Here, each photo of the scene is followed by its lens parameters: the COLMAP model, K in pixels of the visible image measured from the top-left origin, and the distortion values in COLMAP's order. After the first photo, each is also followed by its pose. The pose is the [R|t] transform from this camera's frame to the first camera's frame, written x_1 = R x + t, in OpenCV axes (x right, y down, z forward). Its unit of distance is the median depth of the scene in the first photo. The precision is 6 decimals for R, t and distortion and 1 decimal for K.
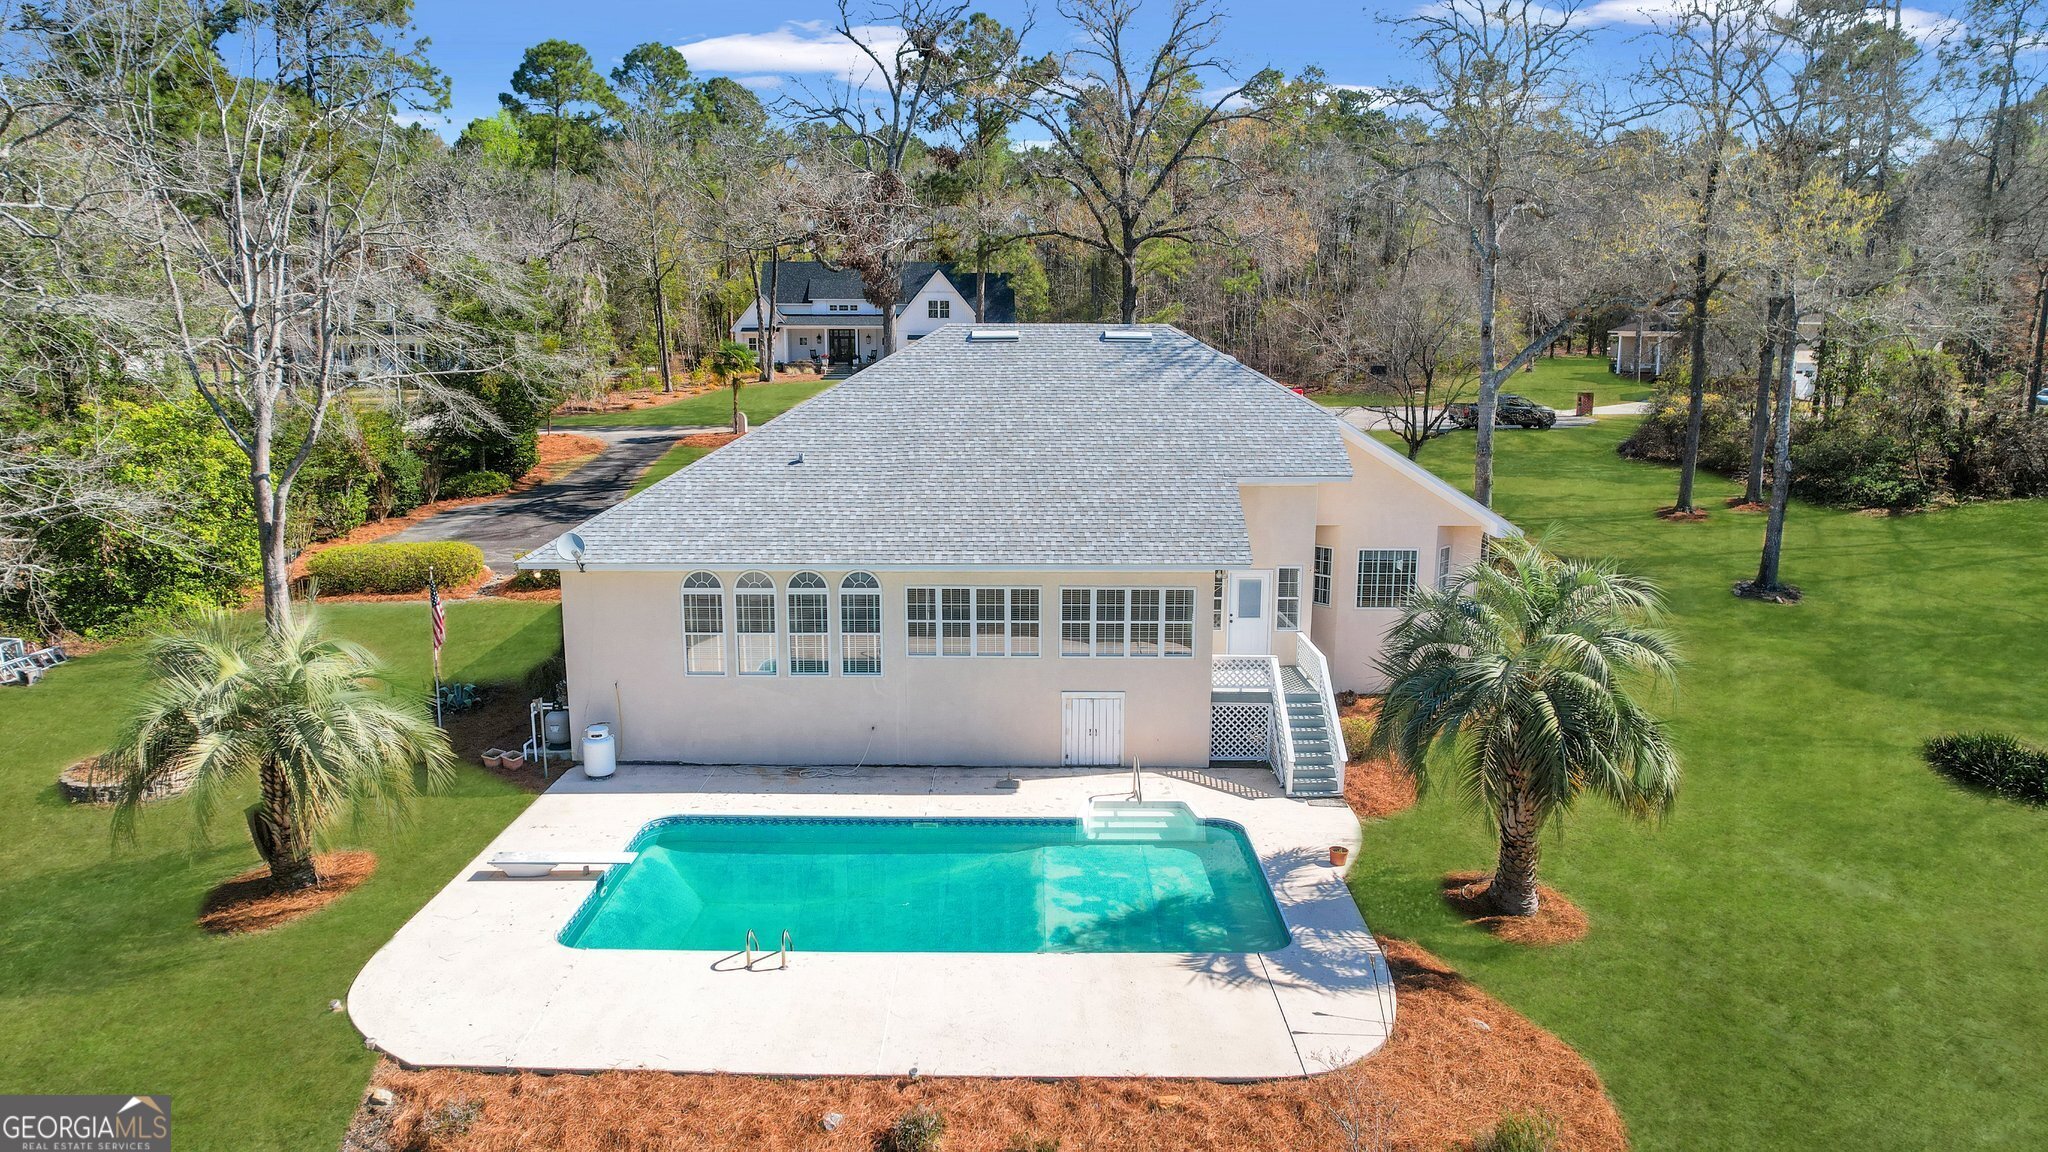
lens RADIAL K [[1311.9, 0, 1029.1], [0, 1311.9, 575.2], [0, 0, 1]] dist [-0.084694, 0.077941]
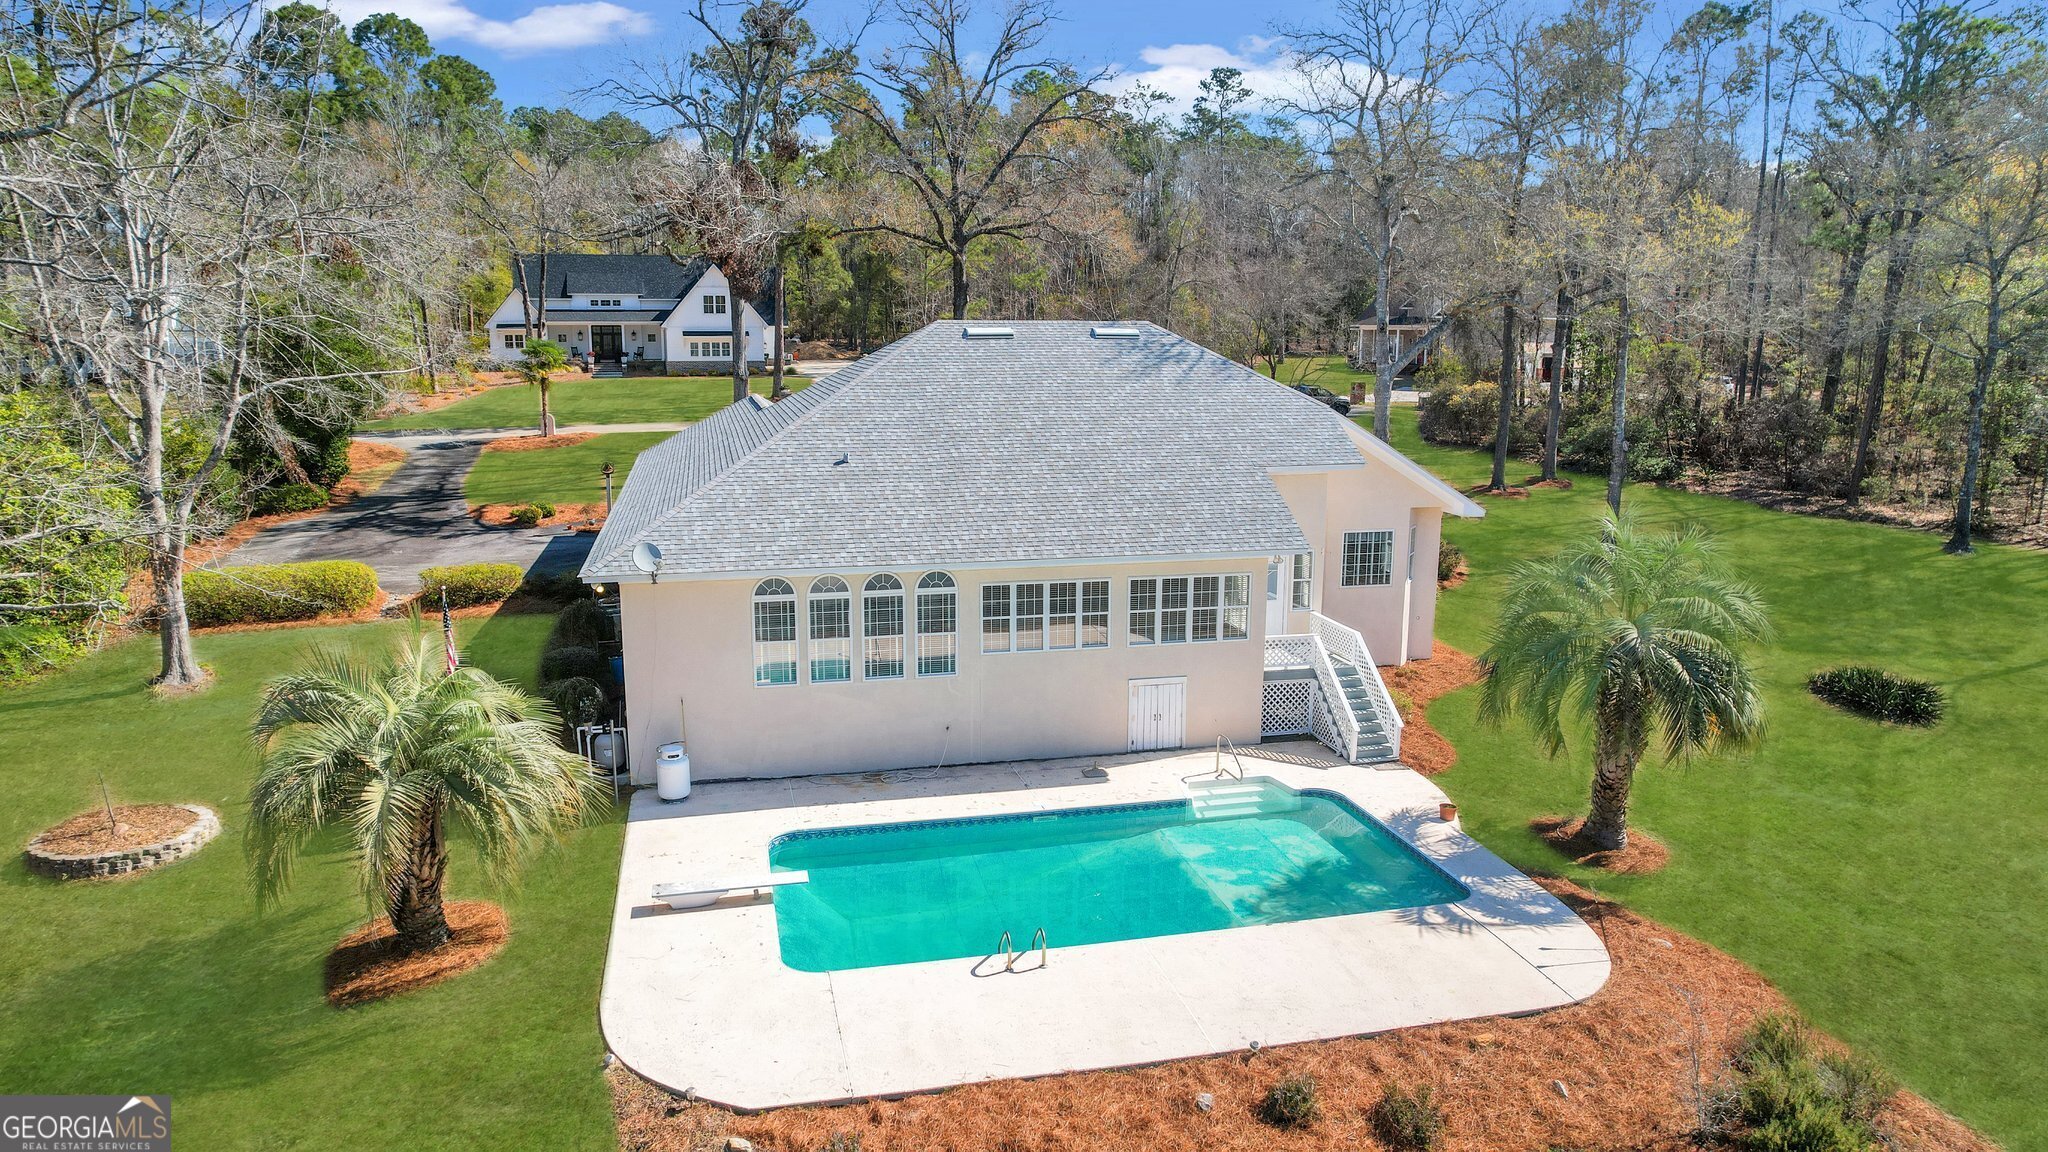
lens RADIAL K [[1311.9, 0, 1029.1], [0, 1311.9, 575.2], [0, 0, 1]] dist [-0.084694, 0.077941]
pose [[0.972129, -0.042821, 0.230501, -0.289200], [0.041903, 0.999082, 0.008877, -0.005429], [-0.230670, 0.001030, 0.973031, 0.018853]]
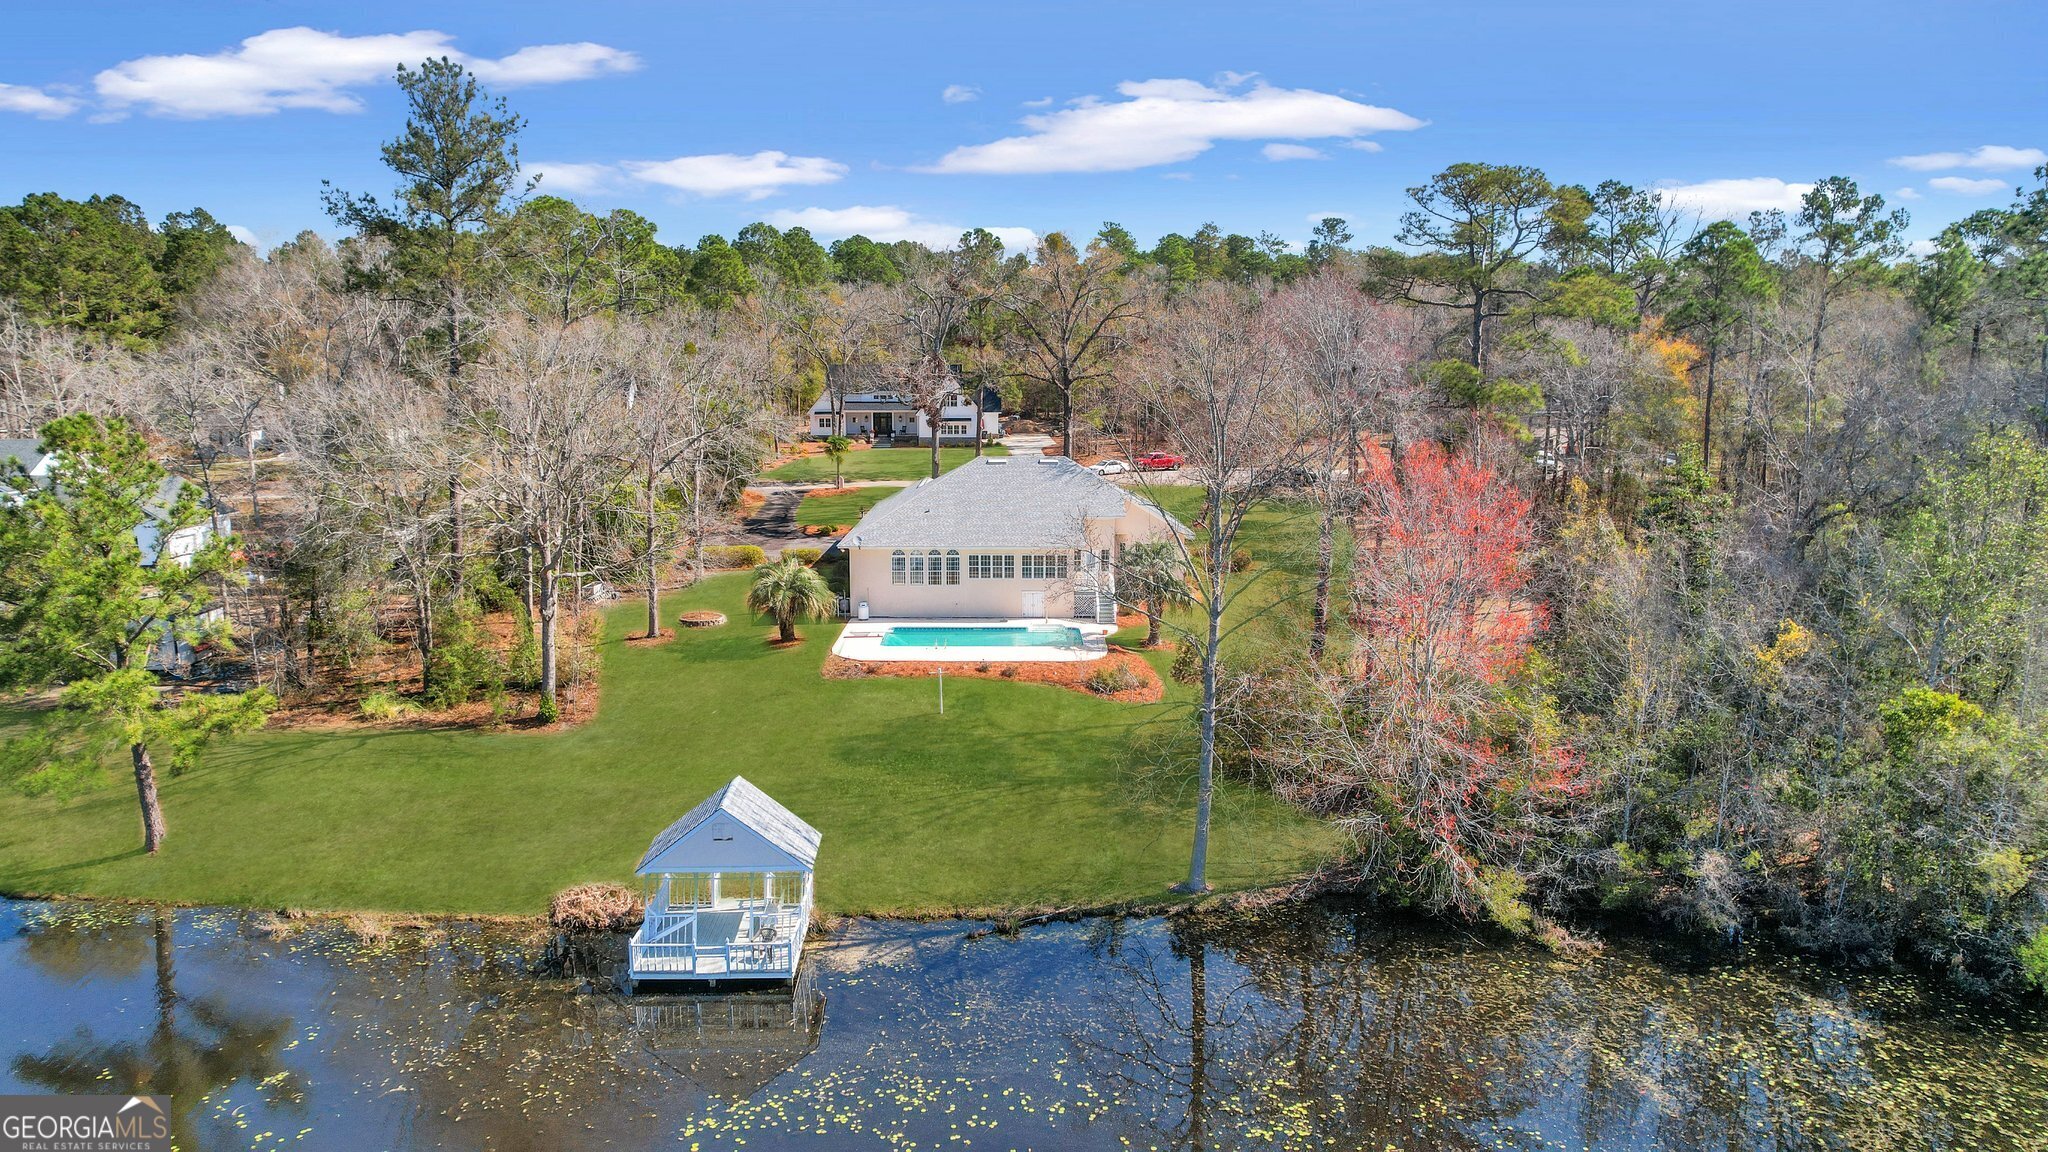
lens RADIAL K [[1311.9, 0, 1029.1], [0, 1311.9, 575.2], [0, 0, 1]] dist [-0.084694, 0.077941]
pose [[0.999915, -0.002893, 0.012697, 0.003895], [0.003195, 0.999712, -0.023777, 0.125297], [-0.012625, 0.023815, 0.999637, -1.935505]]
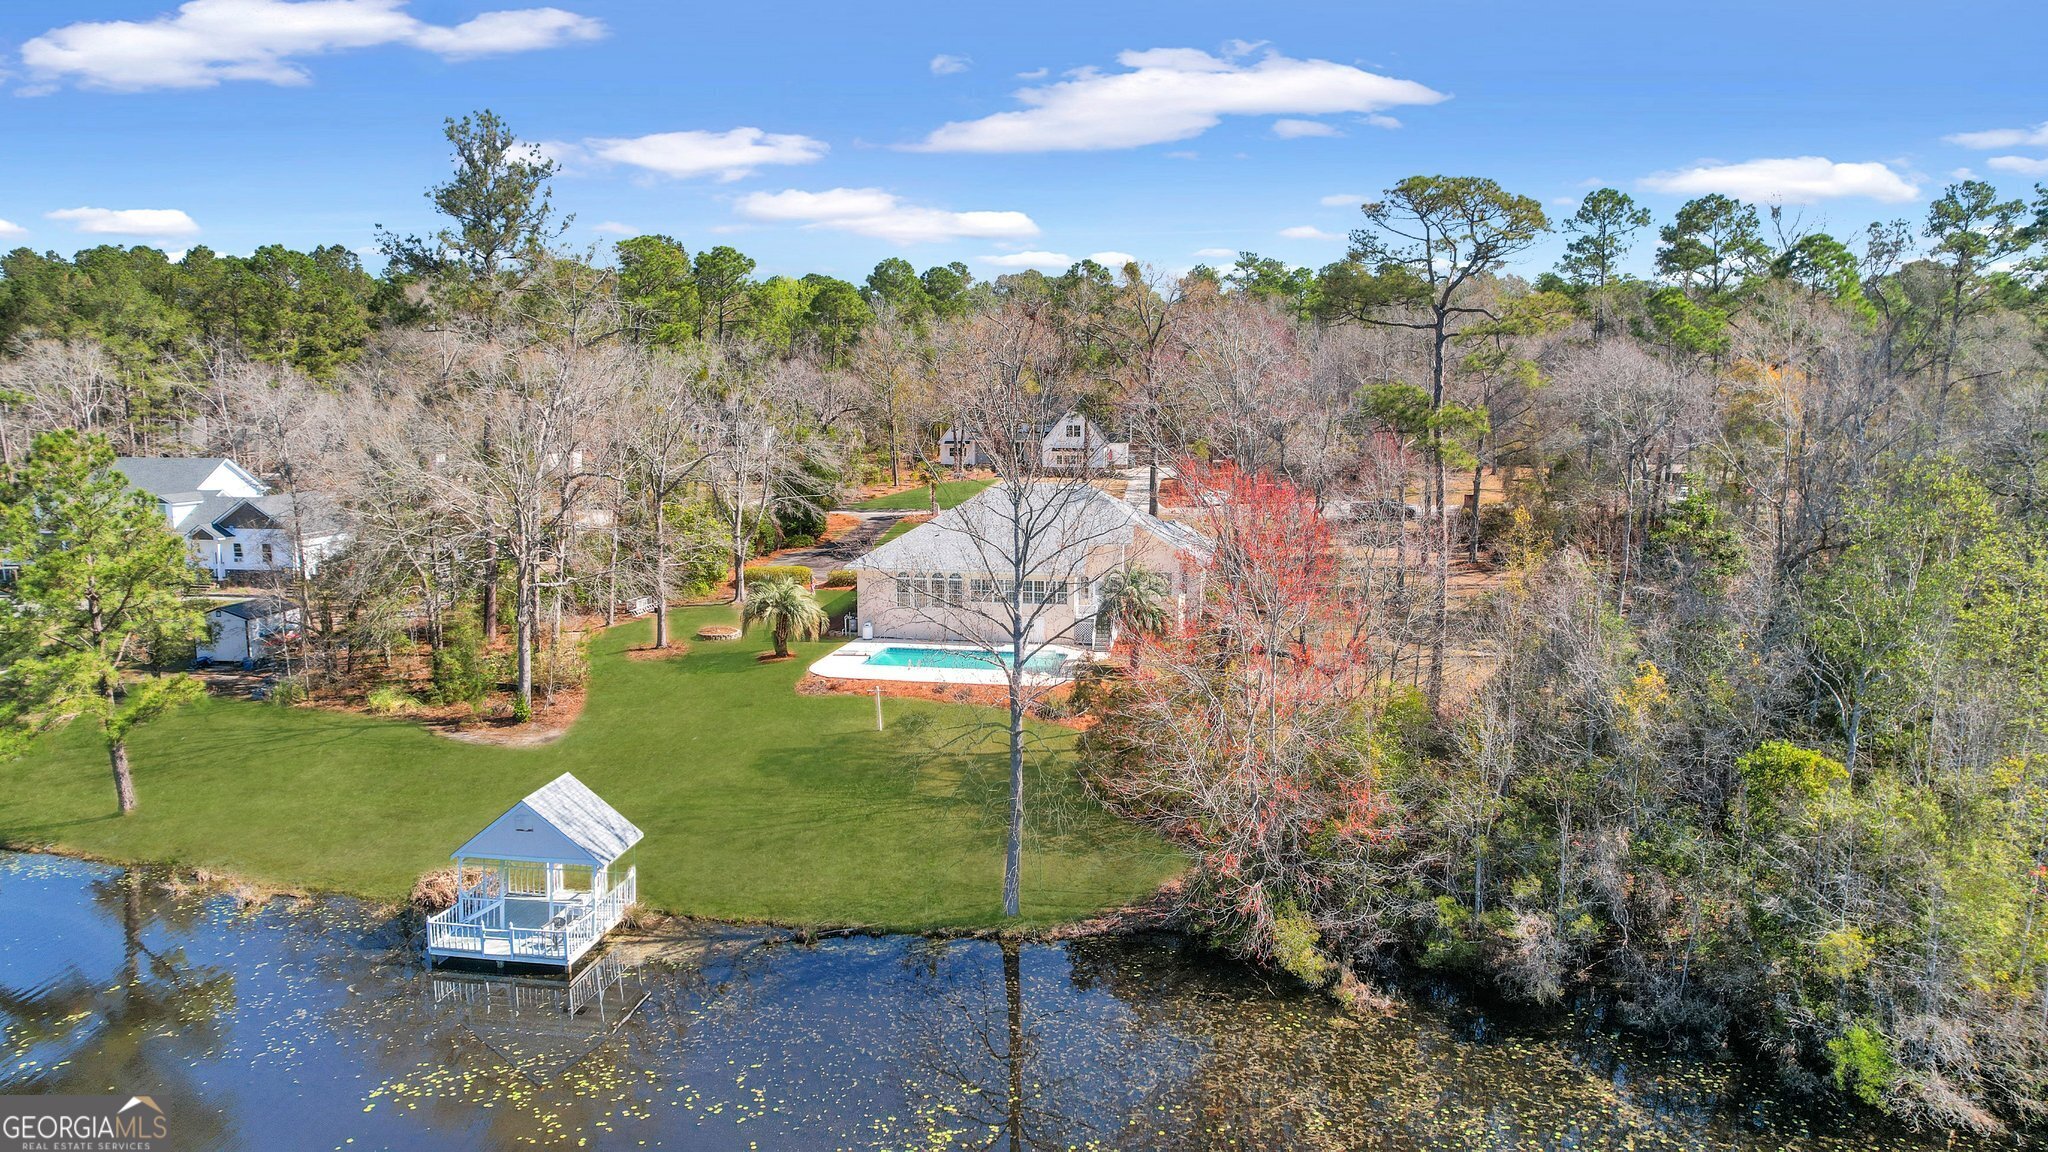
lens RADIAL K [[1311.9, 0, 1029.1], [0, 1311.9, 575.2], [0, 0, 1]] dist [-0.084694, 0.077941]
pose [[0.985894, 0.021677, -0.165962, 0.528979], [-0.029941, 0.998424, -0.047456, 0.137867], [0.164672, 0.051756, 0.984990, -1.899939]]
